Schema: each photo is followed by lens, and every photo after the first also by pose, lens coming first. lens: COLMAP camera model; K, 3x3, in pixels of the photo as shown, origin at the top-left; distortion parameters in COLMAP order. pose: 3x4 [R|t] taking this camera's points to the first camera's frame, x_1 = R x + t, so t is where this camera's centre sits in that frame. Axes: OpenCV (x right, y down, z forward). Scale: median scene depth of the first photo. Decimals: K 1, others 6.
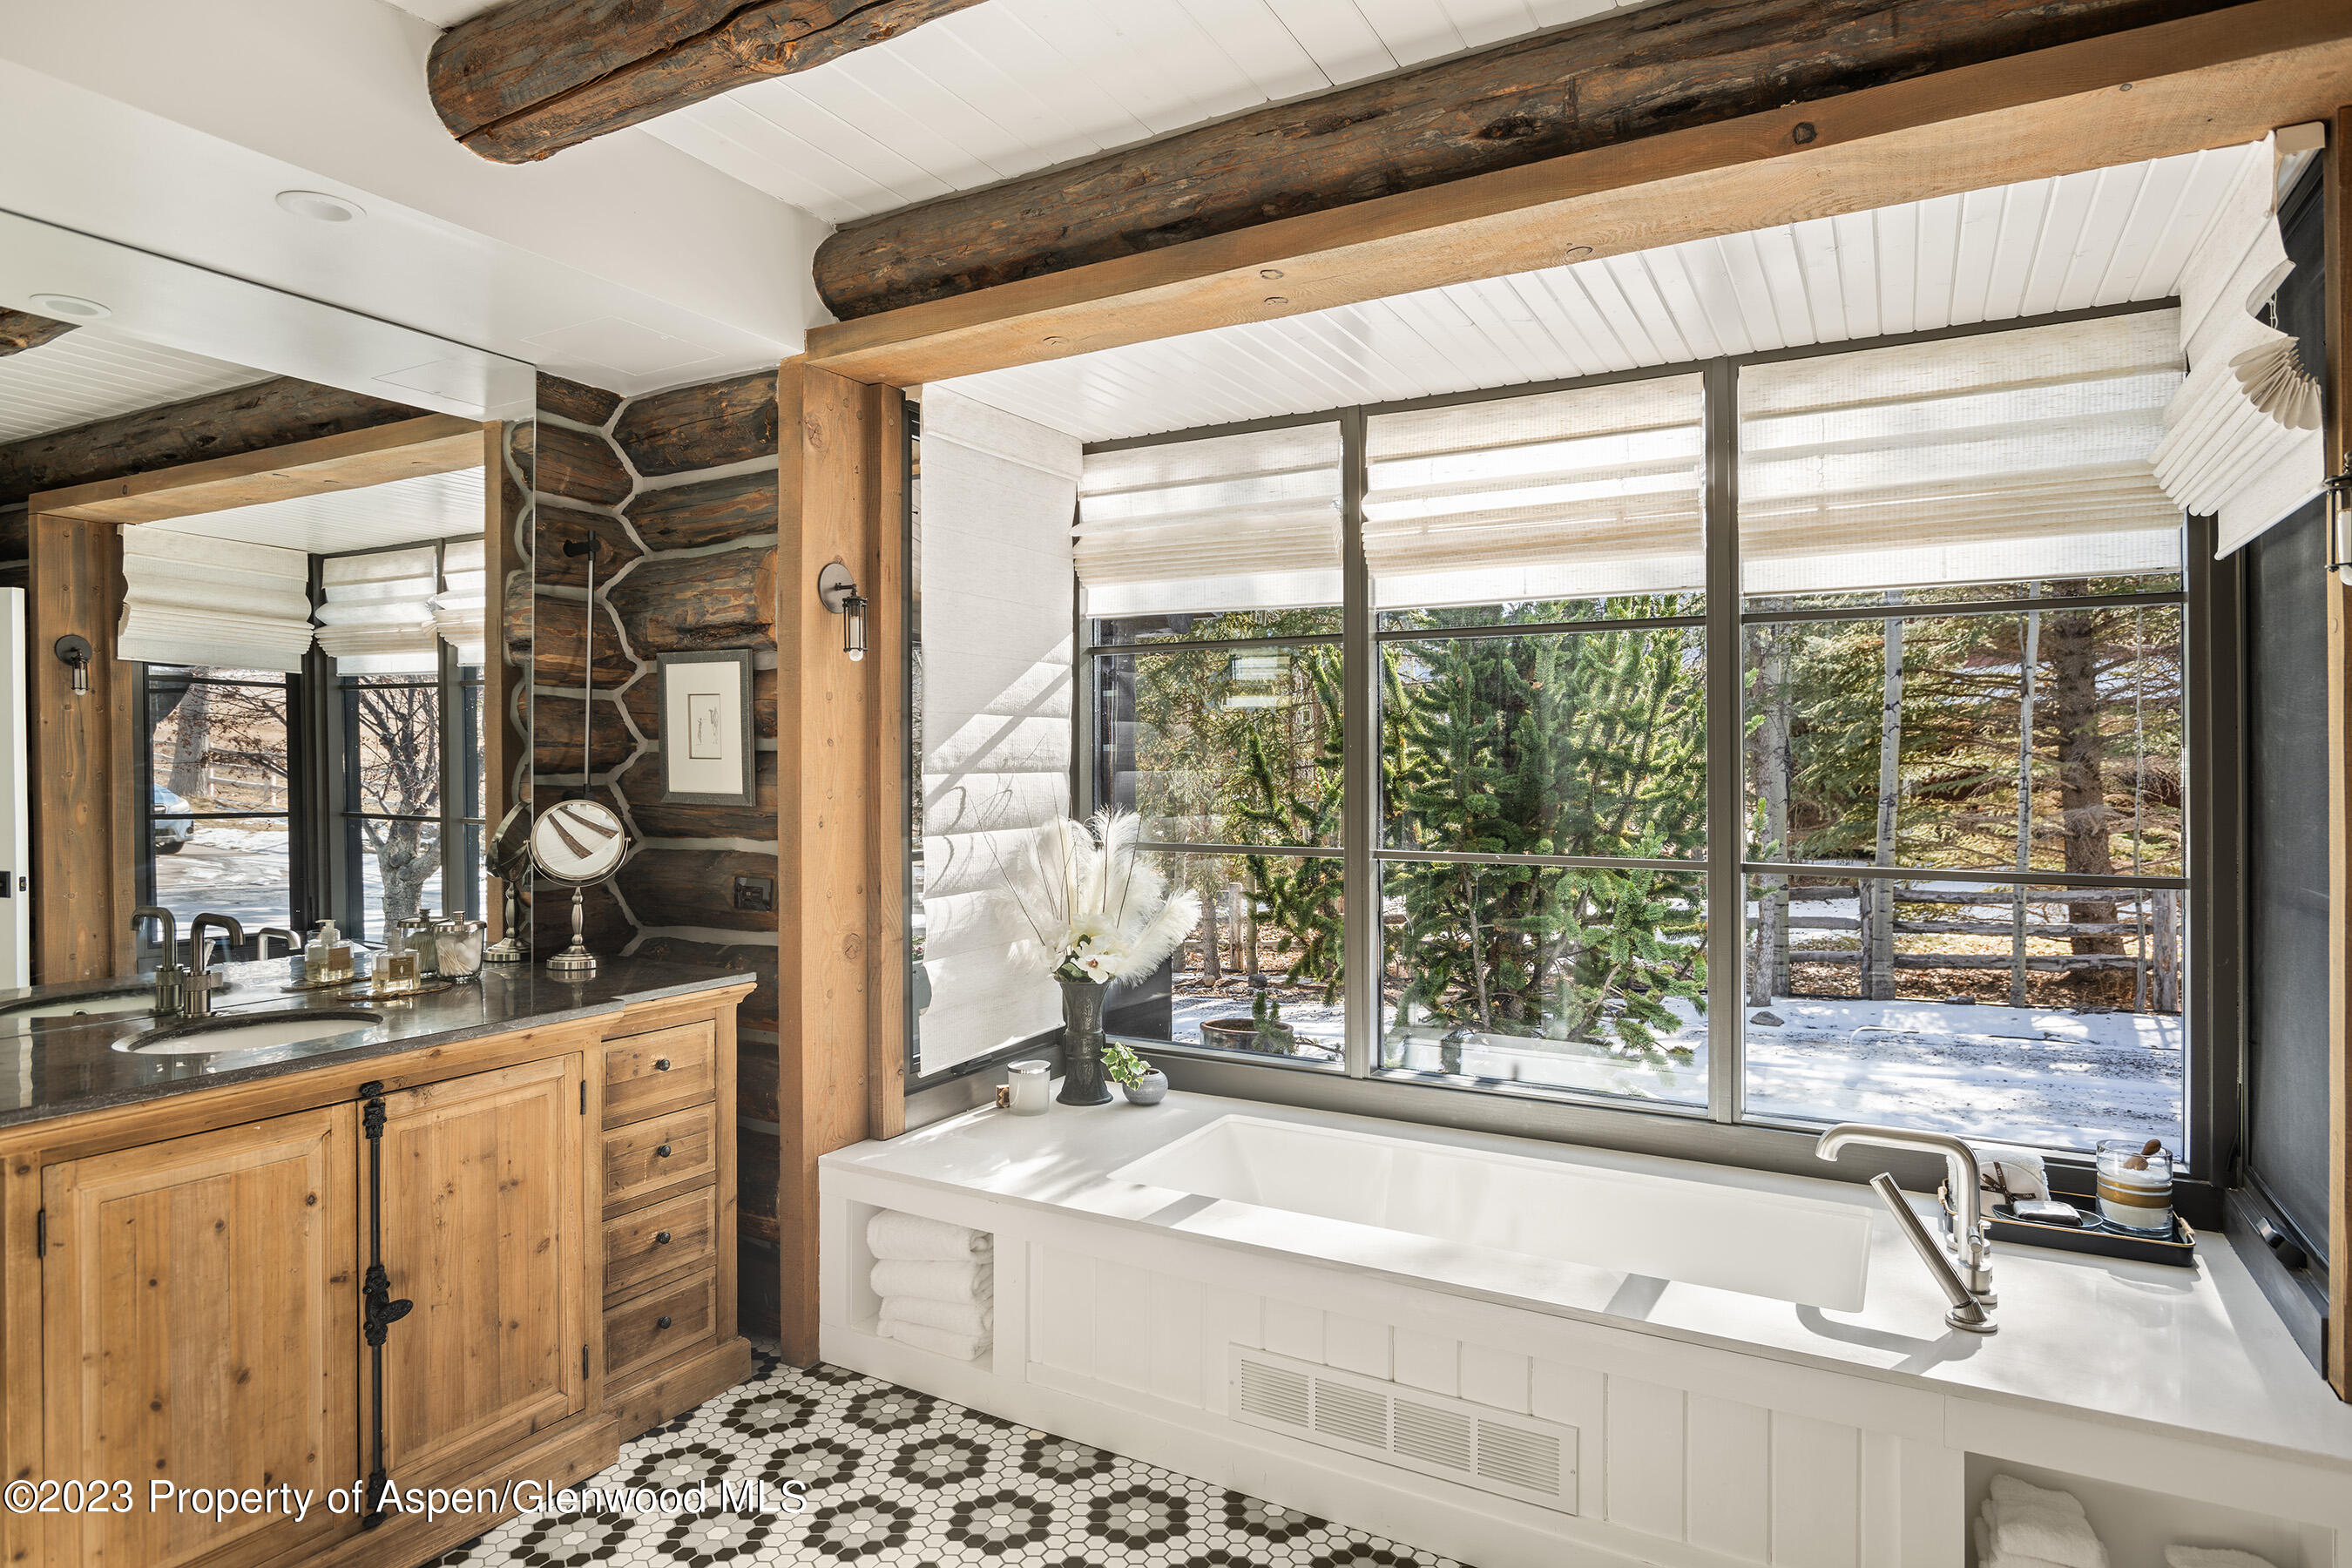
lens RADIAL K [[1323.9, 0, 1172.6], [0, 1323.9, 762.4], [0, 0, 1]] dist [-0.004982, -0.000923]
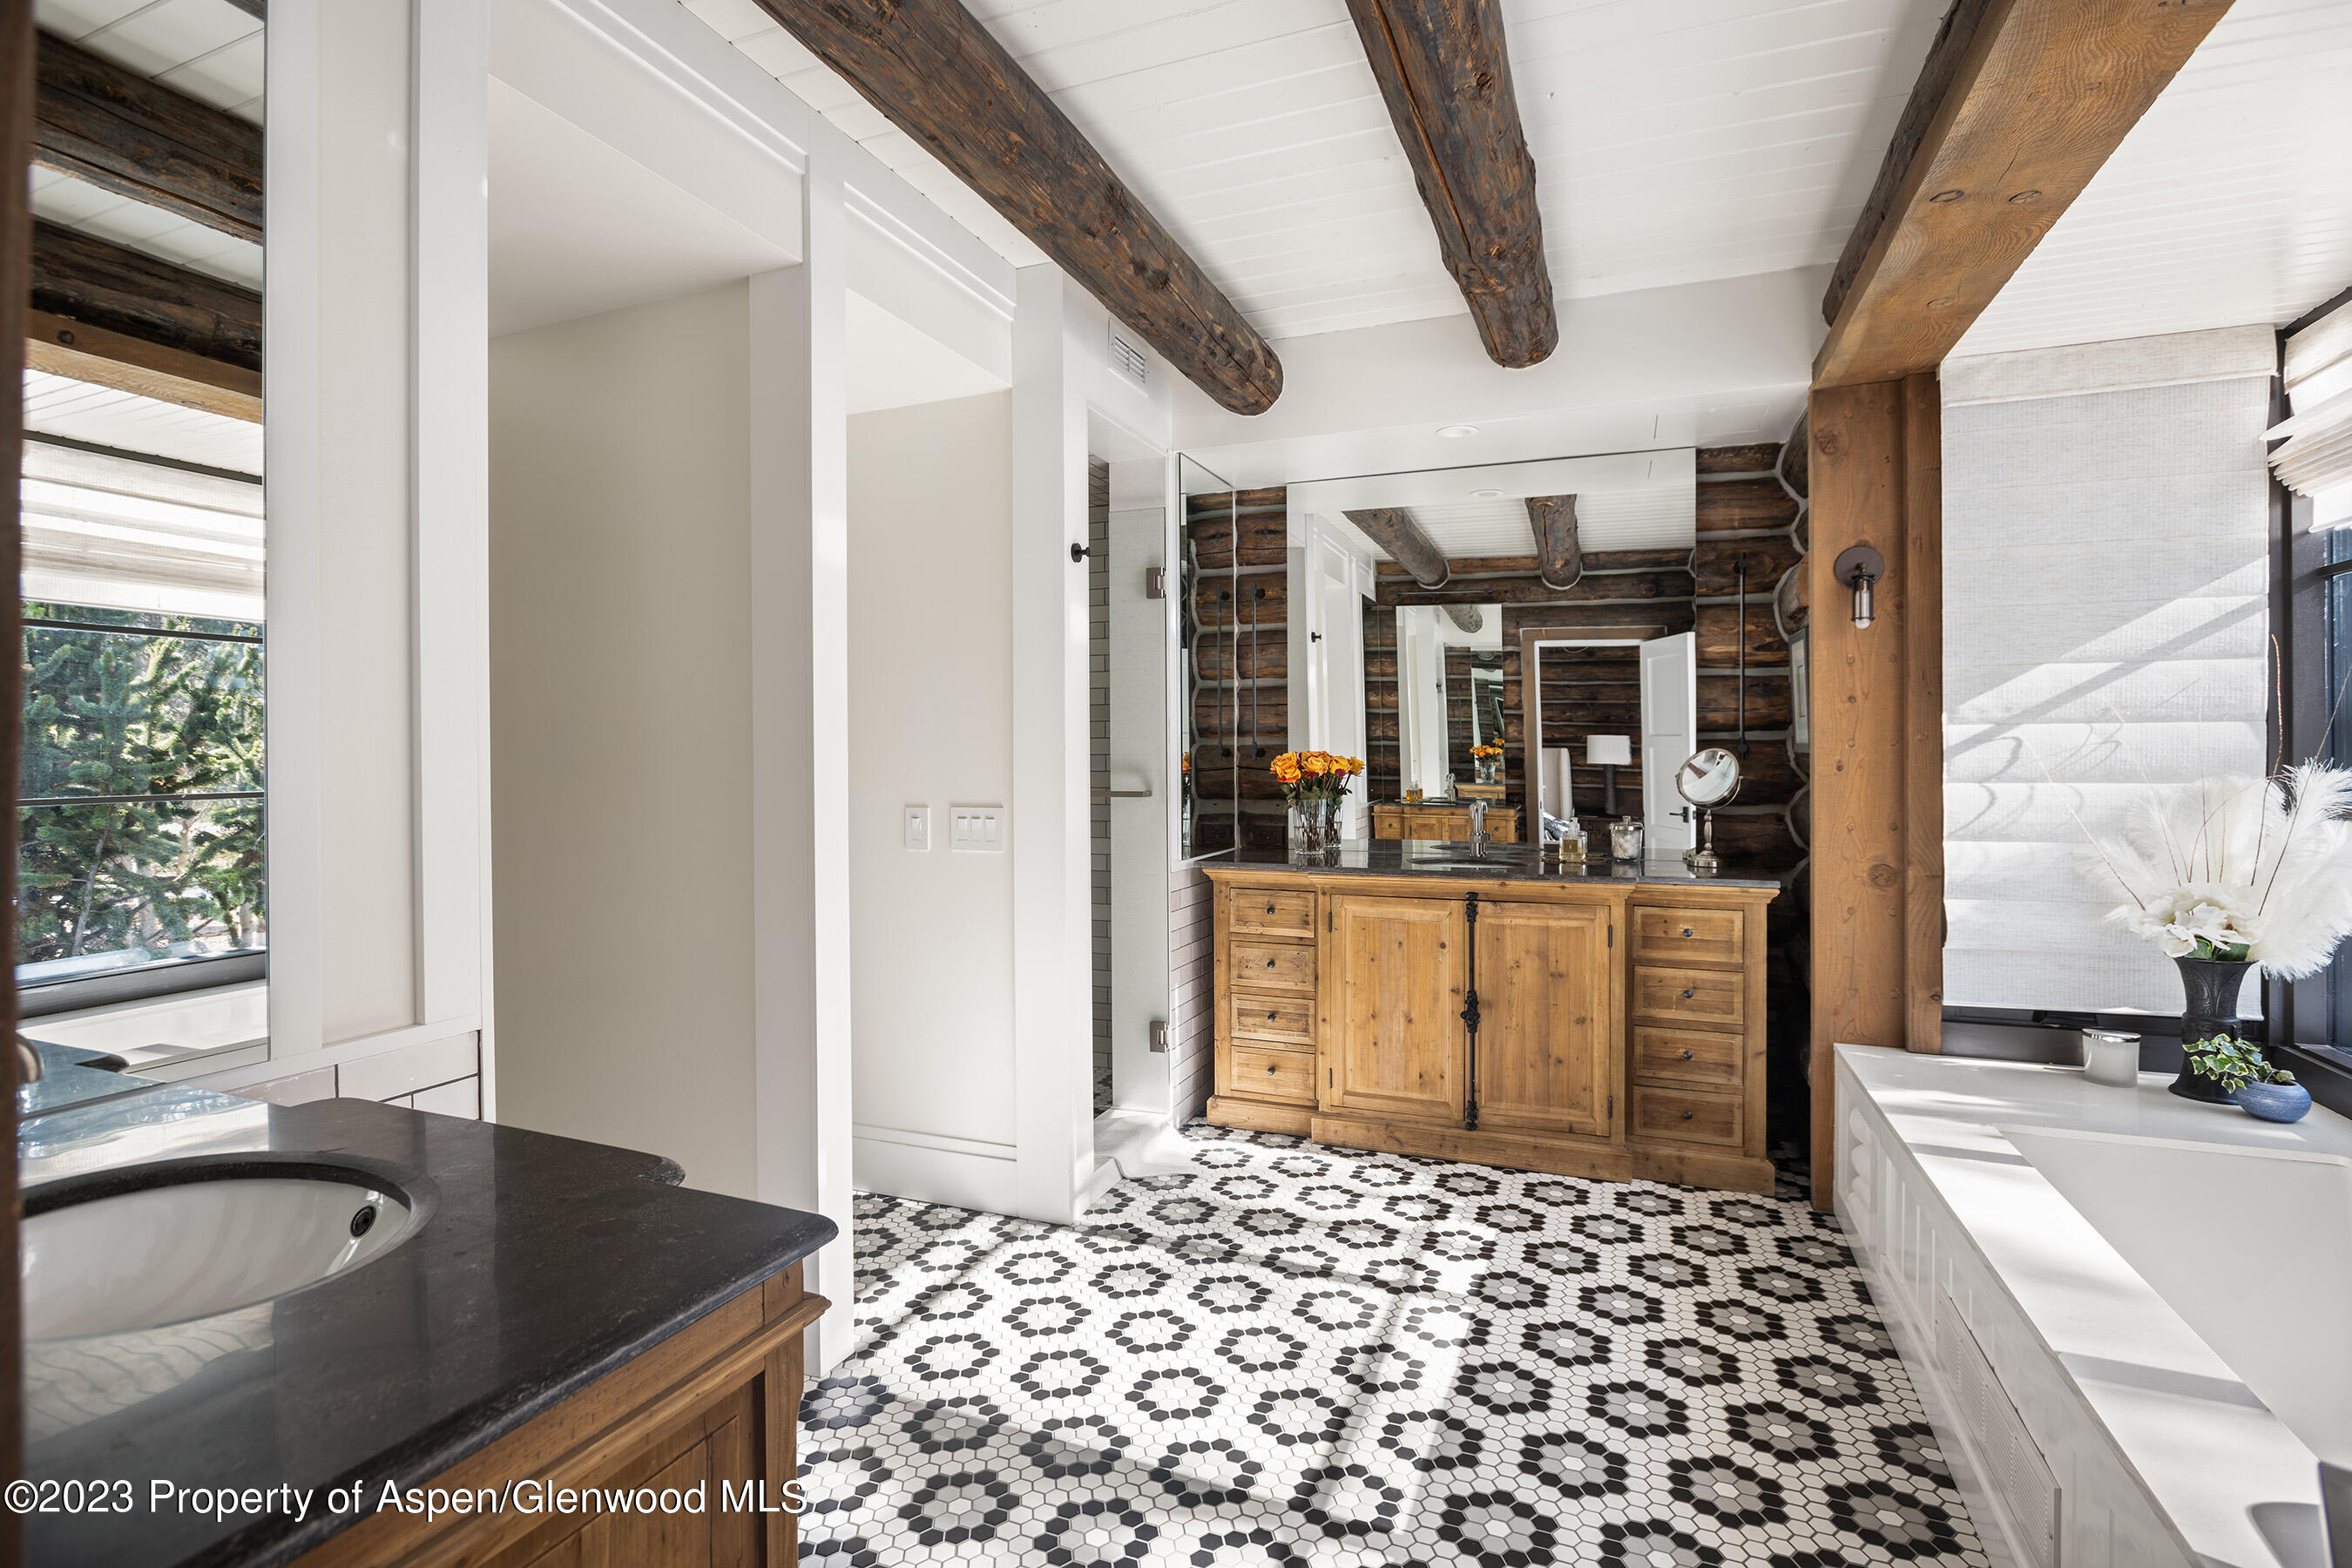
lens RADIAL K [[1154.1, 0, 1175.5], [0, 1154.1, 760.0], [0, 0, 1]] dist [-0.000706, -0.000117]
pose [[0.140849, 0.005713, -0.990015, 0.726168], [0.003376, 0.999975, 0.006251, 0.033087], [0.990025, -0.004223, 0.140826, 0.273525]]
